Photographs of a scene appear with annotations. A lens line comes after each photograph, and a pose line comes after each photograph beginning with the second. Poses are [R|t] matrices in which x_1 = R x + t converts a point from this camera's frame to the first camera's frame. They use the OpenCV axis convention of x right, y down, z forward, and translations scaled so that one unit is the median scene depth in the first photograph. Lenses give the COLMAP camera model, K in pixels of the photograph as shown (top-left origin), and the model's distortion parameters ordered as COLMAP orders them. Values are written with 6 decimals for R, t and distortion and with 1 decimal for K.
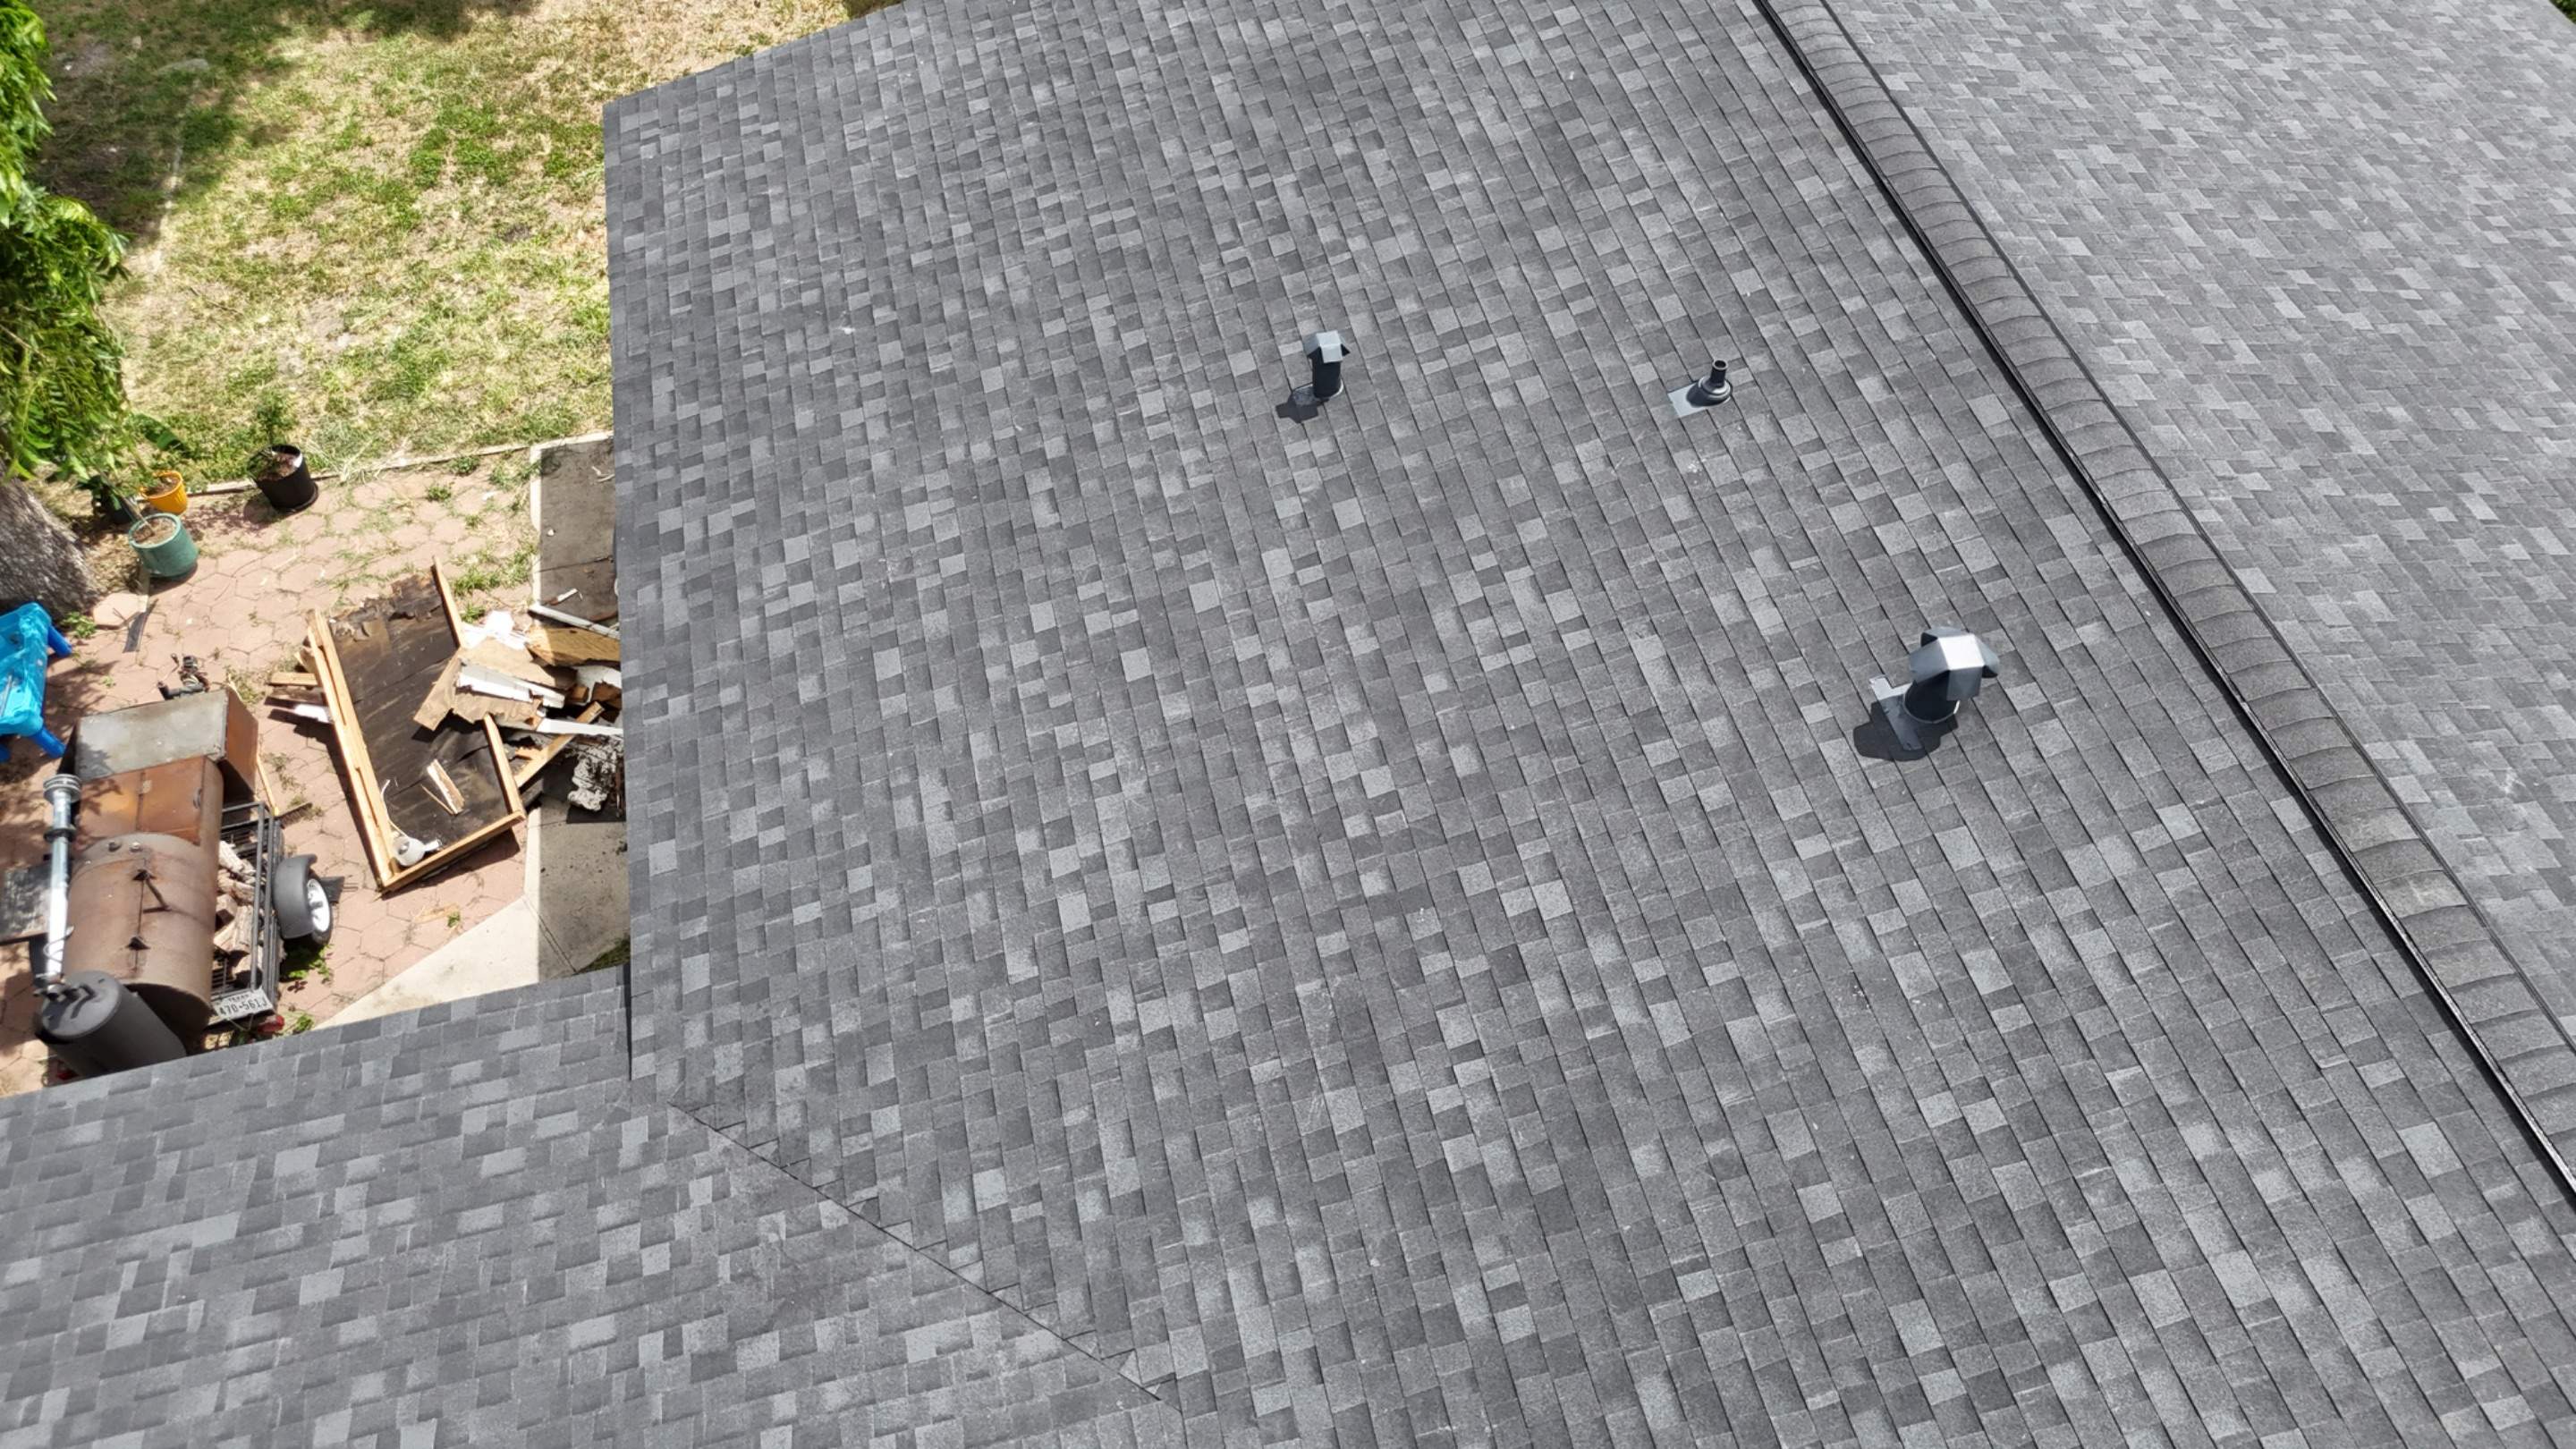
lens RADIAL K [[1894.2, 0, 1290.4], [0, 1894.2, 725.8], [0, 0, 1]] dist [0.086810, -0.085020]
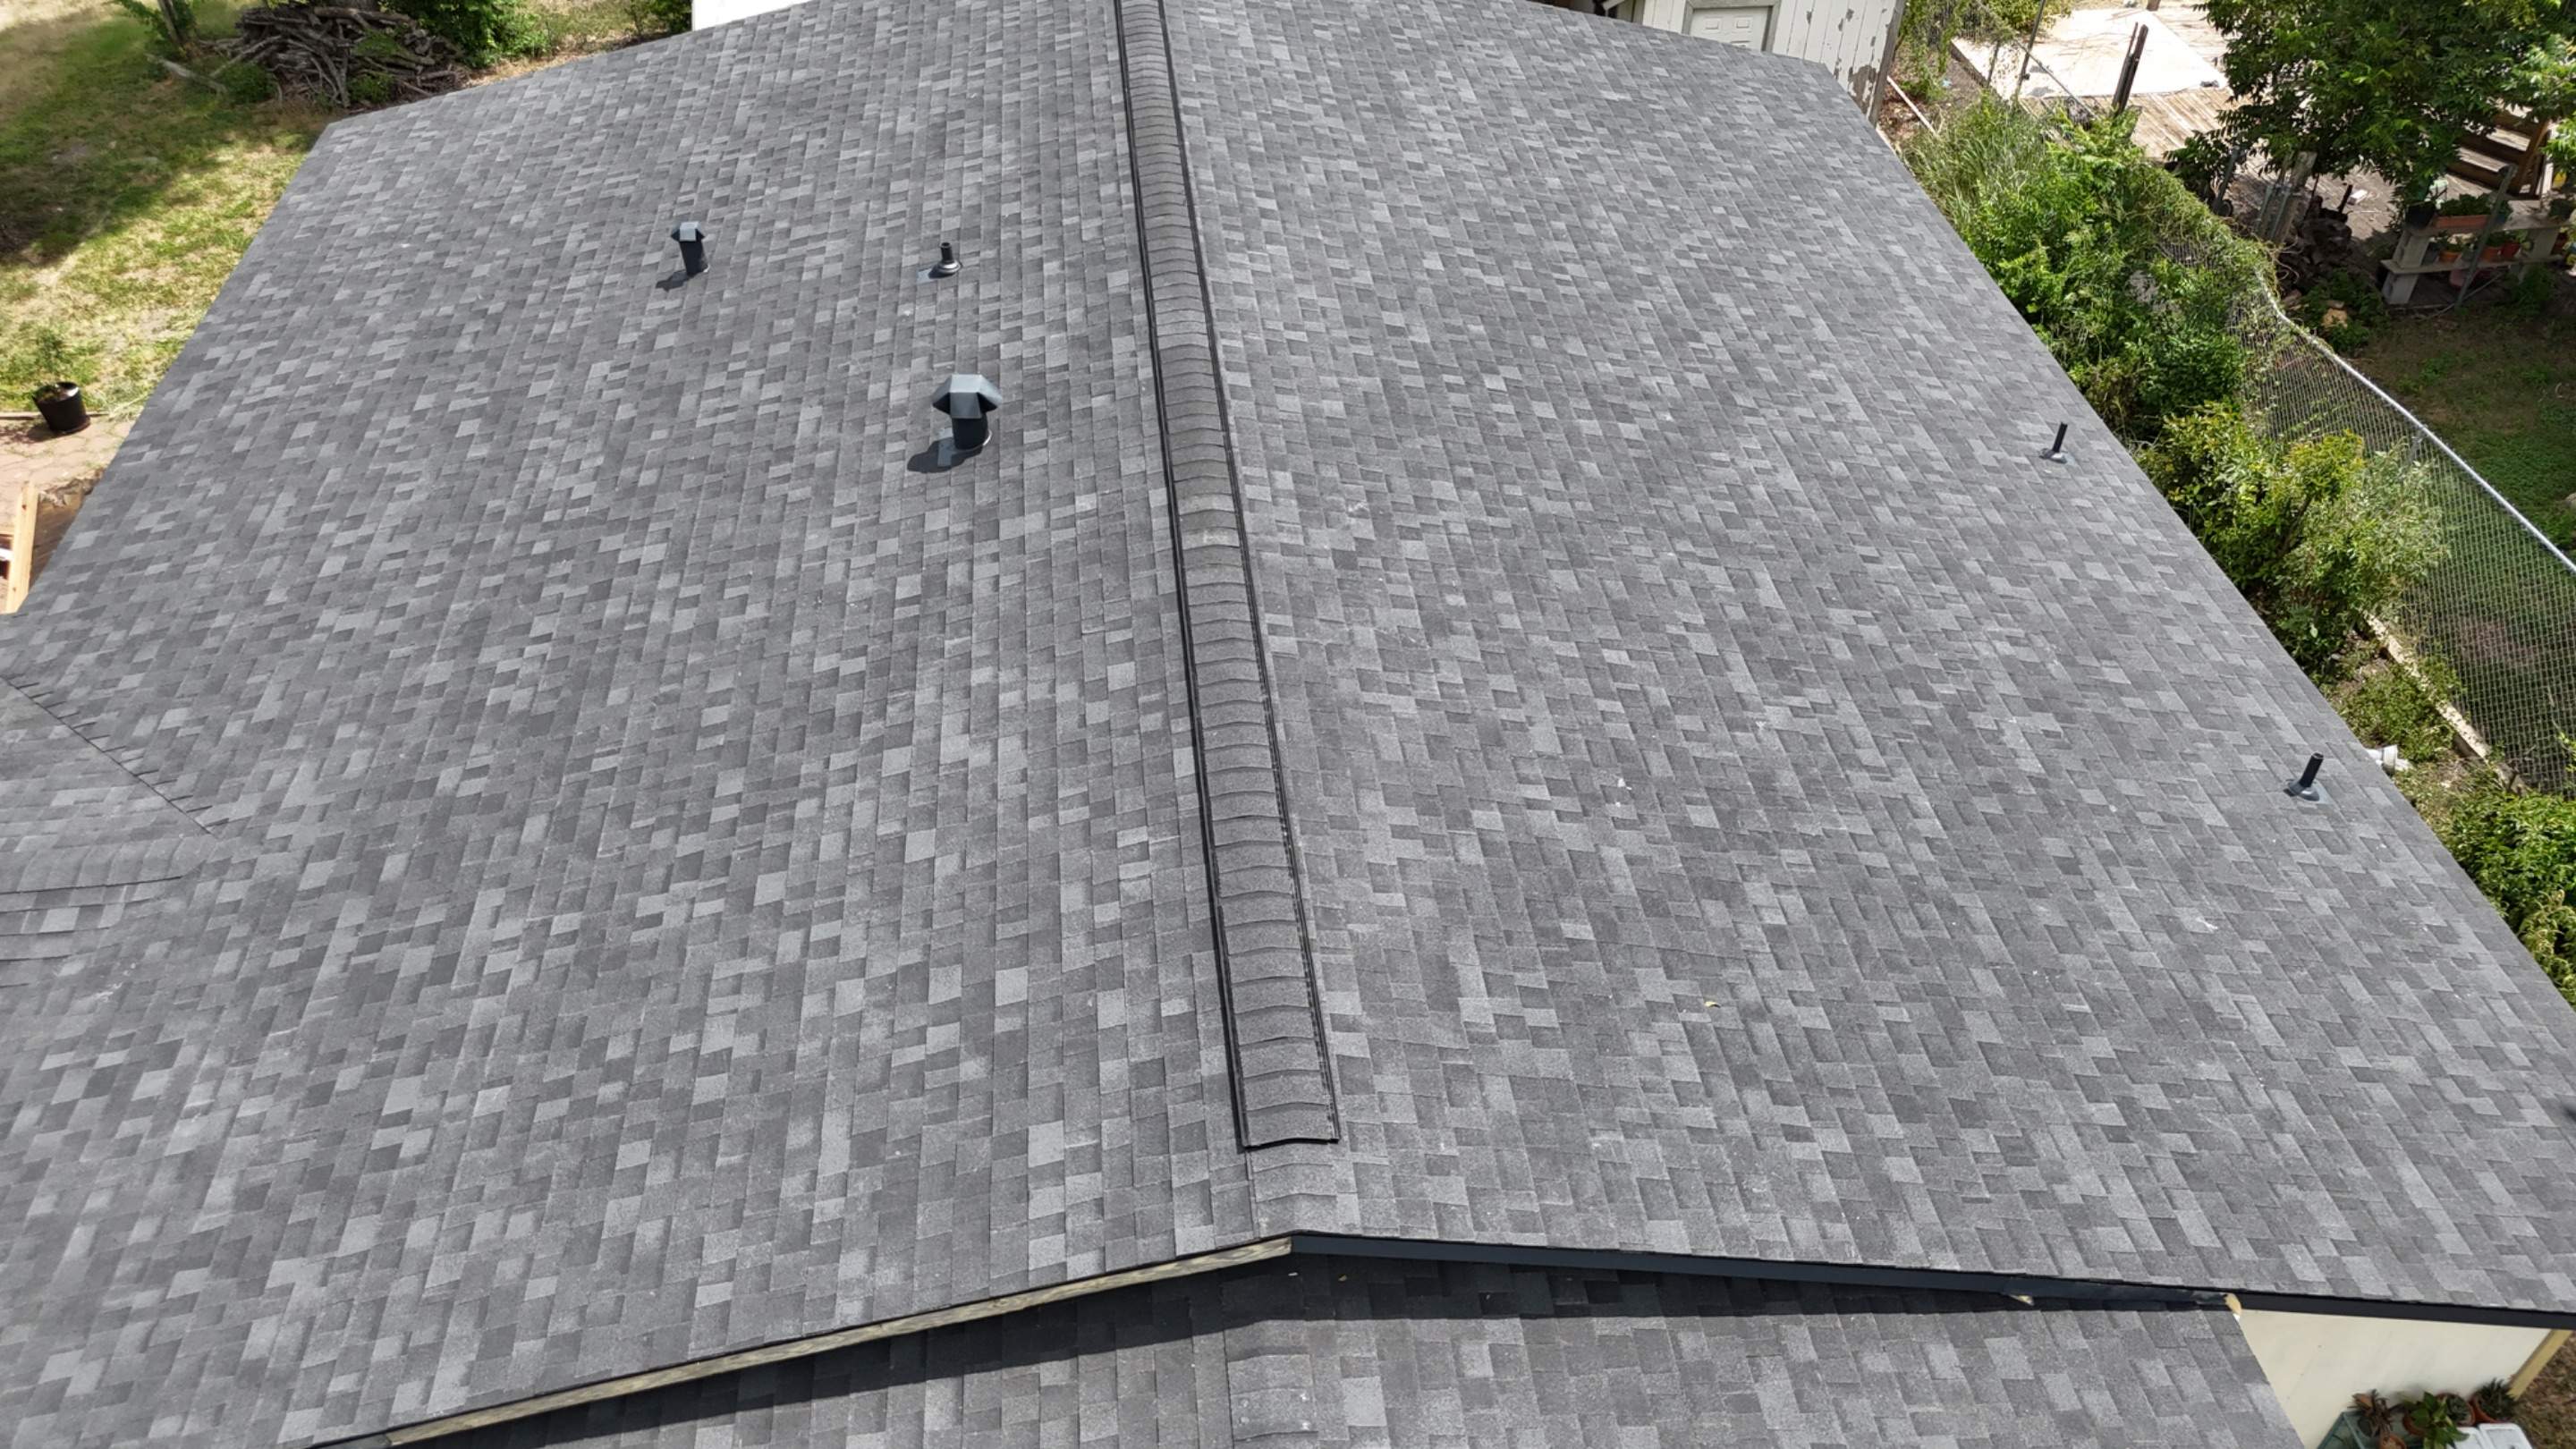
lens RADIAL K [[1892.4, 0, 1292.4], [0, 1892.4, 727.0], [0, 0, 1]] dist [0.090722, -0.094814]
pose [[0.992436, 0.083186, -0.090278, 0.584954], [-0.099595, 0.975543, -0.195949, 0.351107], [0.071769, 0.203458, 0.976450, -0.180242]]
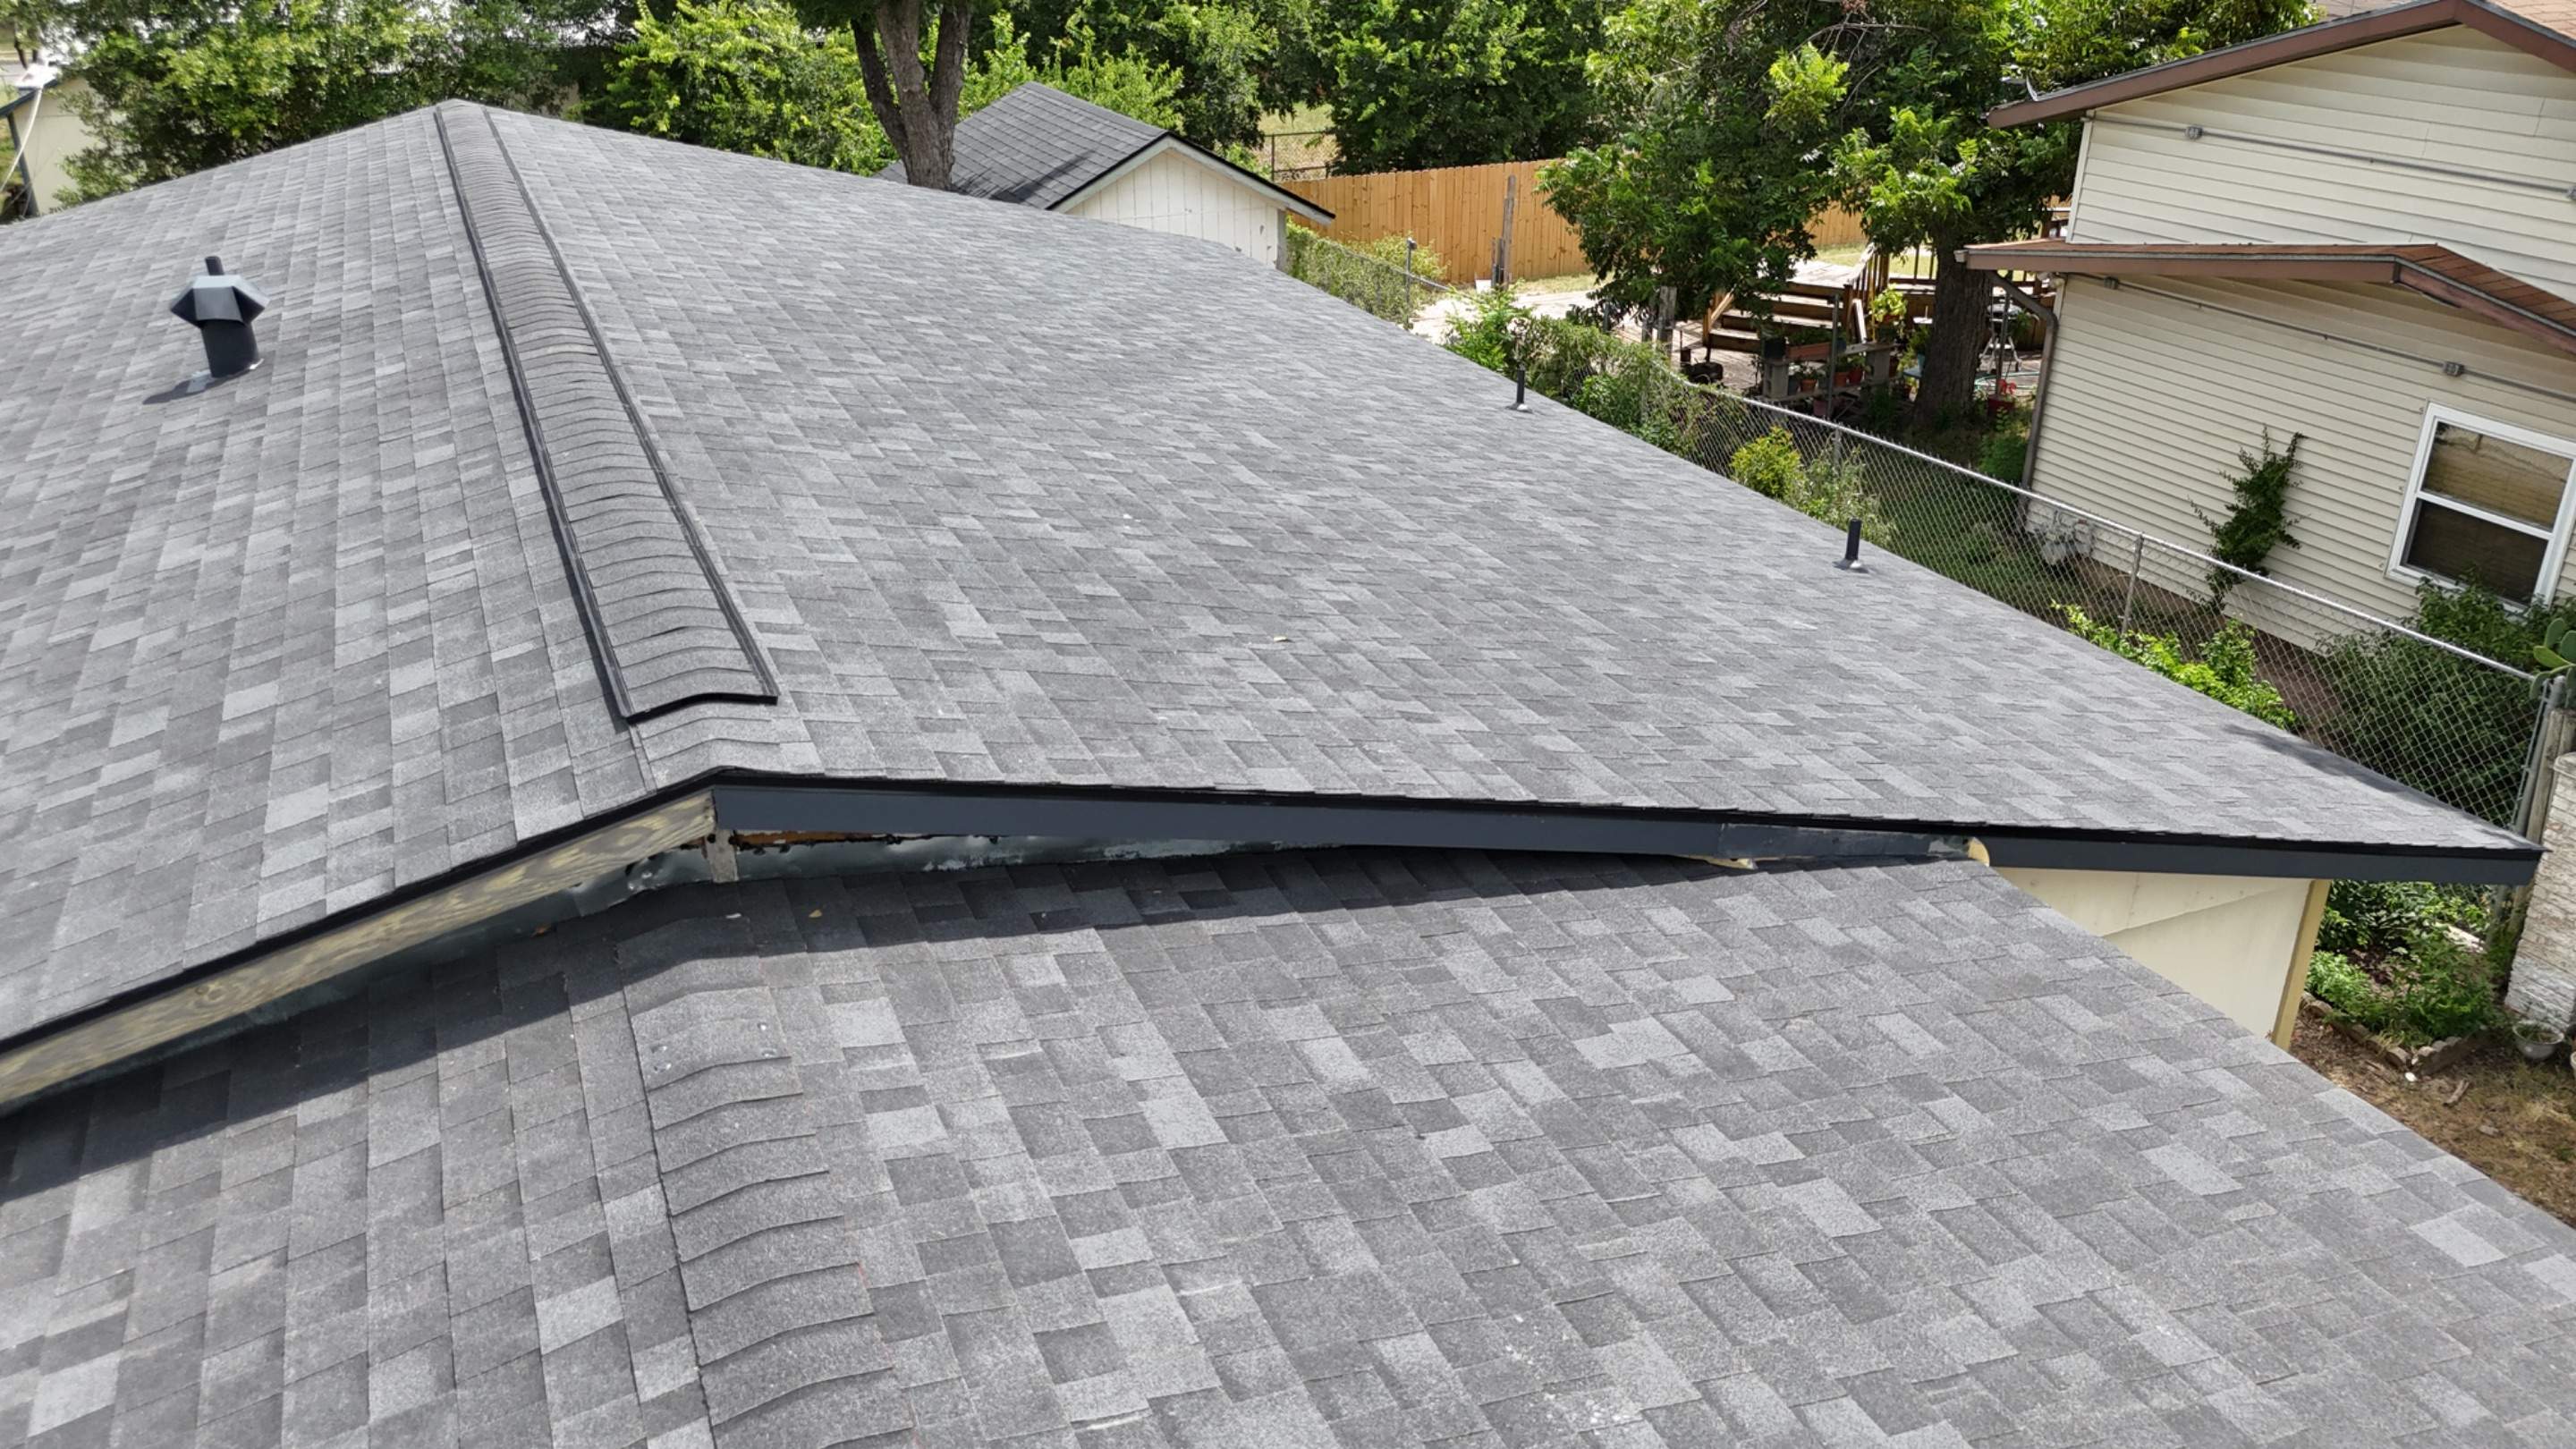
lens RADIAL K [[1899.4, 0, 1292.3], [0, 1899.4, 720.9], [0, 0, 1]] dist [0.076909, -0.075398]
pose [[0.983152, -0.081666, 0.163530, 0.598370], [0.149541, 0.873829, -0.462667, 0.601932], [-0.105113, 0.479327, 0.871319, 0.121657]]
